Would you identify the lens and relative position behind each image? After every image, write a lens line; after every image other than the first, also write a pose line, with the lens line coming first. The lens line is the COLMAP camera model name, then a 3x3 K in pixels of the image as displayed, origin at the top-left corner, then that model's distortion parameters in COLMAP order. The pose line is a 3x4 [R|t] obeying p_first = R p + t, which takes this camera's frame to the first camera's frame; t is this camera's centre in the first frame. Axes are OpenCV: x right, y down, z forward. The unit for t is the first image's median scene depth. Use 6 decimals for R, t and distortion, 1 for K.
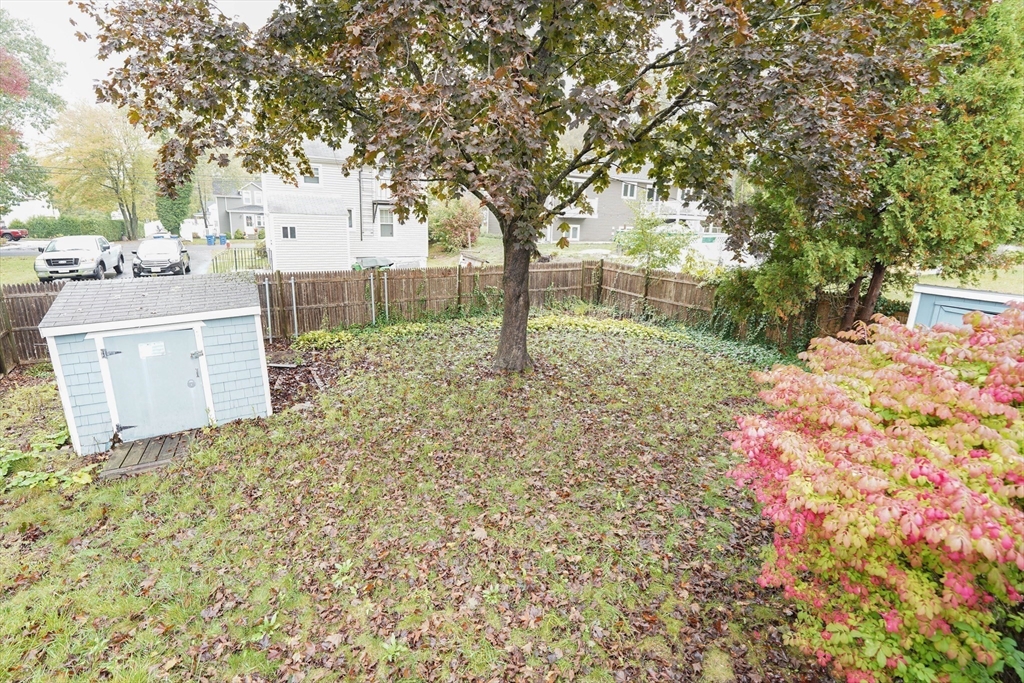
lens RADIAL K [[451.5, 0, 511.0], [0, 451.5, 327.6], [0, 0, 1]] dist [-0.006637, -0.000630]
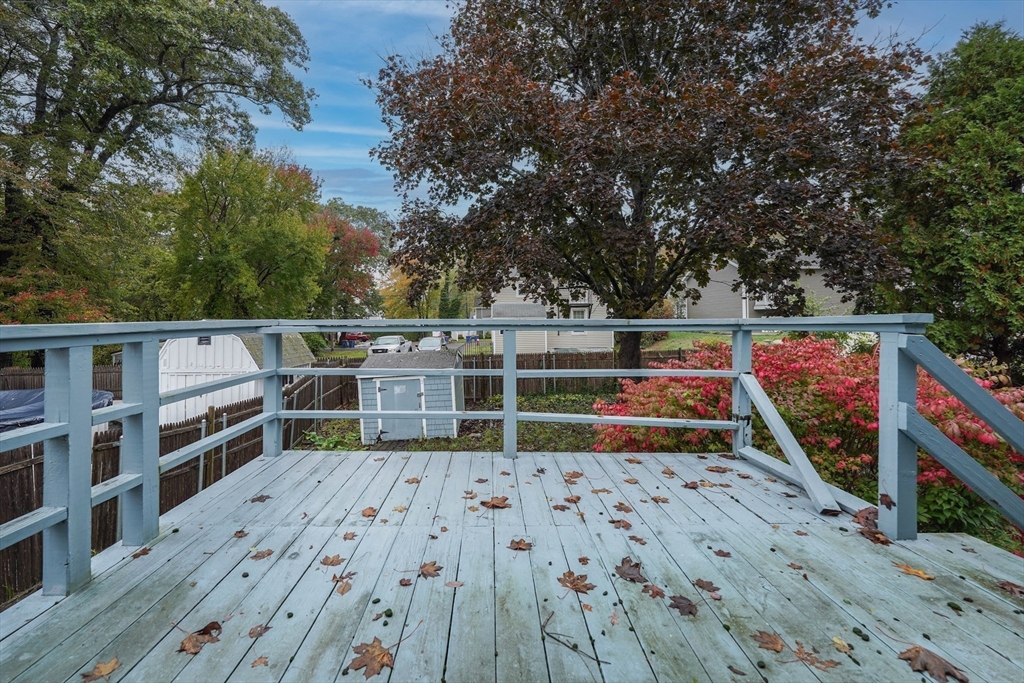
lens RADIAL K [[422.1, 0, 520.6], [0, 422.1, 340.3], [0, 0, 1]] dist [-0.002894, -0.000308]
pose [[0.888807, -0.018244, -0.457918, 0.397155], [-0.067493, 0.983100, -0.170171, 0.104402], [0.453284, 0.182156, 0.872555, -0.287662]]
